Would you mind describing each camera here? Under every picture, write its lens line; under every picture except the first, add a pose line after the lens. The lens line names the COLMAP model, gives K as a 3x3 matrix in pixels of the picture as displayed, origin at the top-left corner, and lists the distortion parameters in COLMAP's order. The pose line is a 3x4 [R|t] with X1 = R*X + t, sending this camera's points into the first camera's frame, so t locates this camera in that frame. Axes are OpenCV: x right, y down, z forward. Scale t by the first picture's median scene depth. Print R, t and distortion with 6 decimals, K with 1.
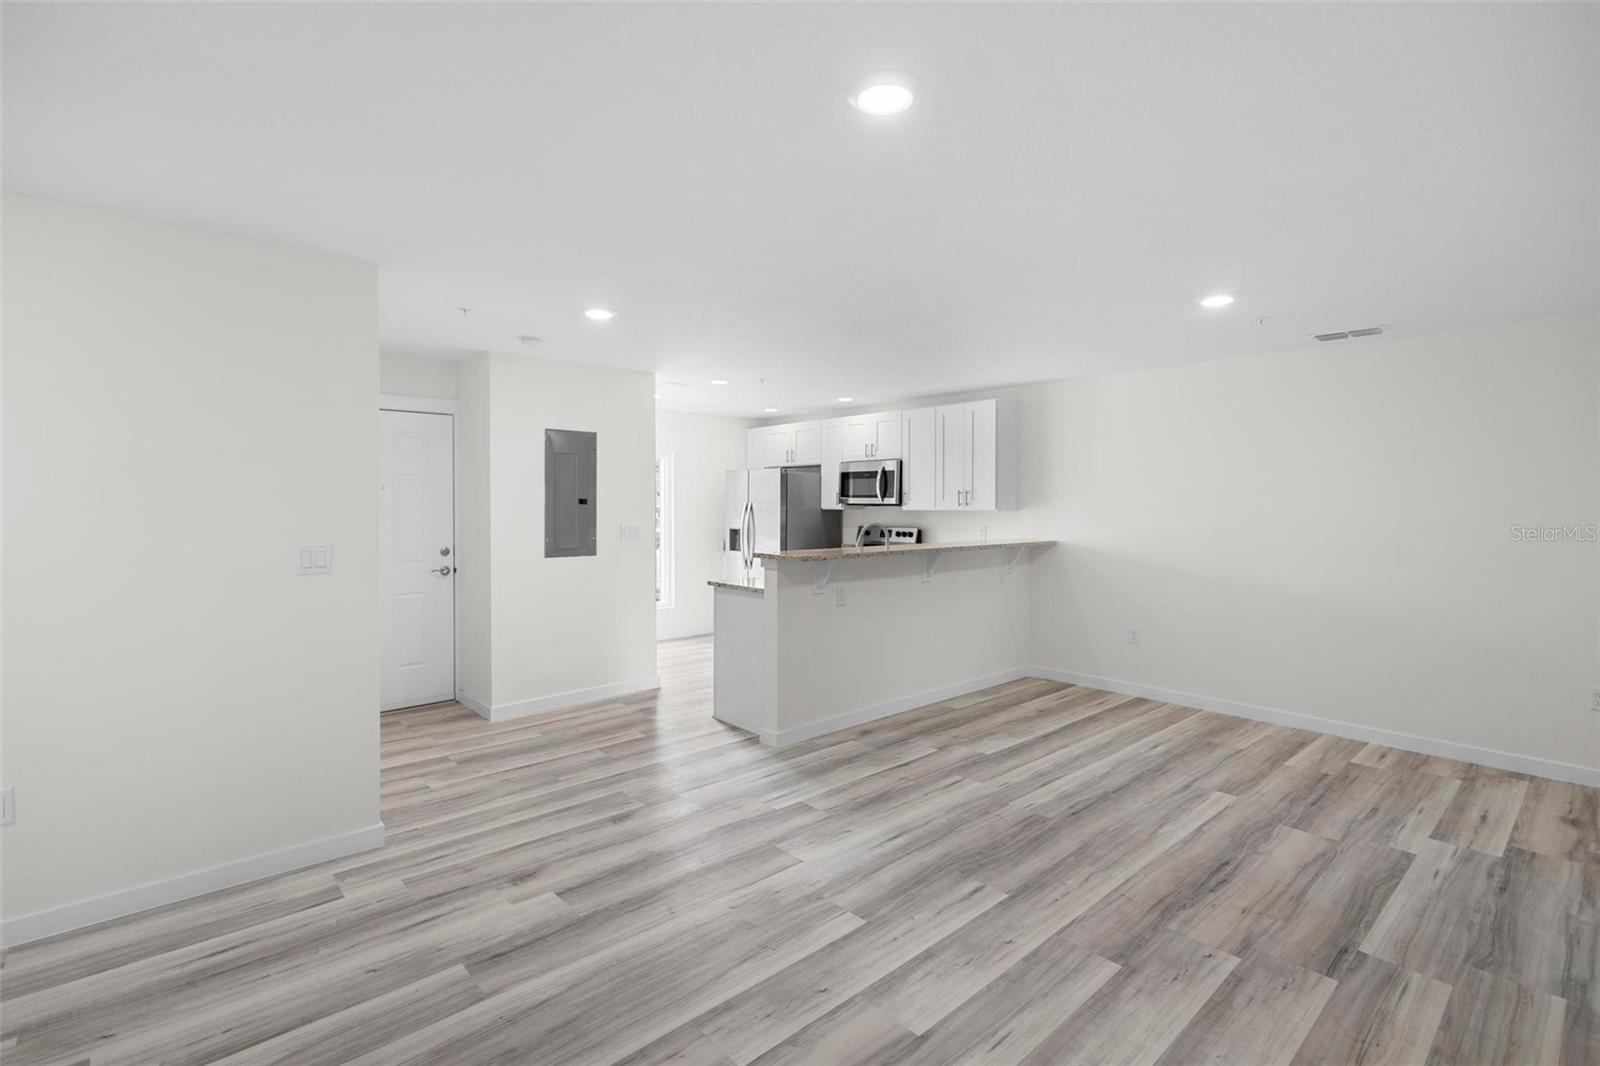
lens RADIAL K [[739.2, 0, 820.0], [0, 739.2, 505.9], [0, 0, 1]] dist [0.012285, -0.003691]
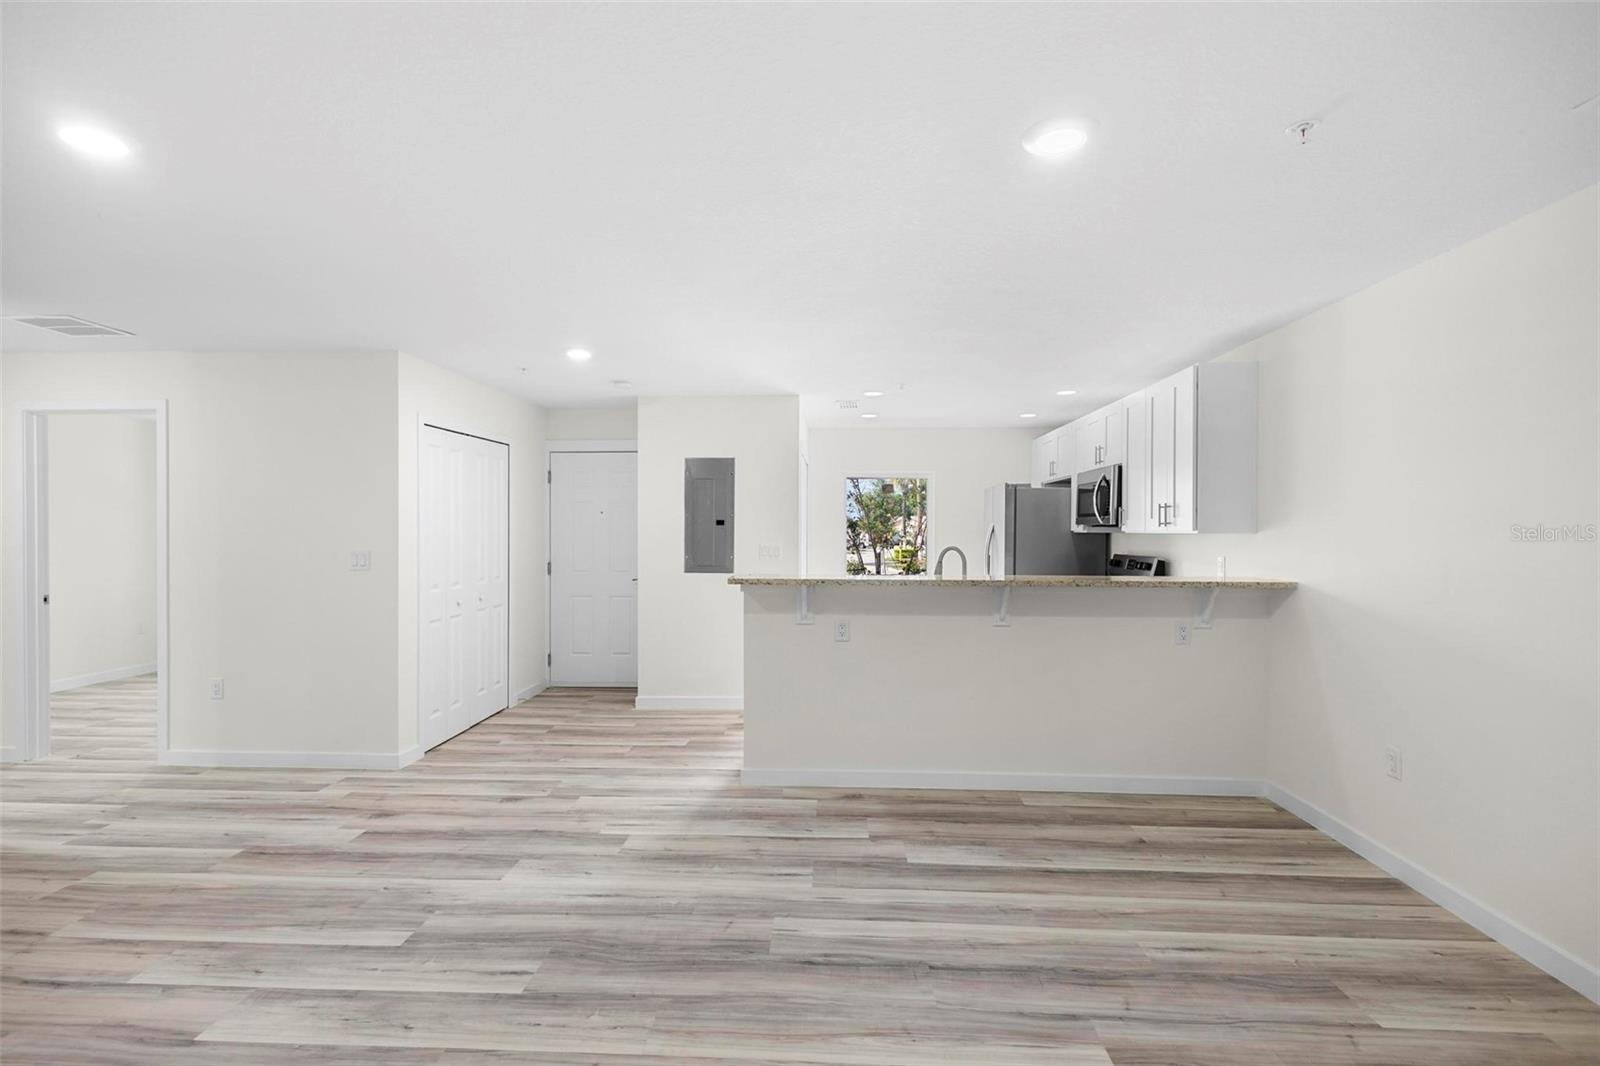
lens RADIAL K [[739.2, 0, 799.5], [0, 739.2, 535.4], [0, 0, 1]] dist [0.012285, -0.003691]
pose [[0.703561, 0.004923, -0.710618, 0.700859], [-0.002514, 0.999987, 0.004439, 0.010033], [0.710631, -0.001337, 0.703564, 0.428086]]
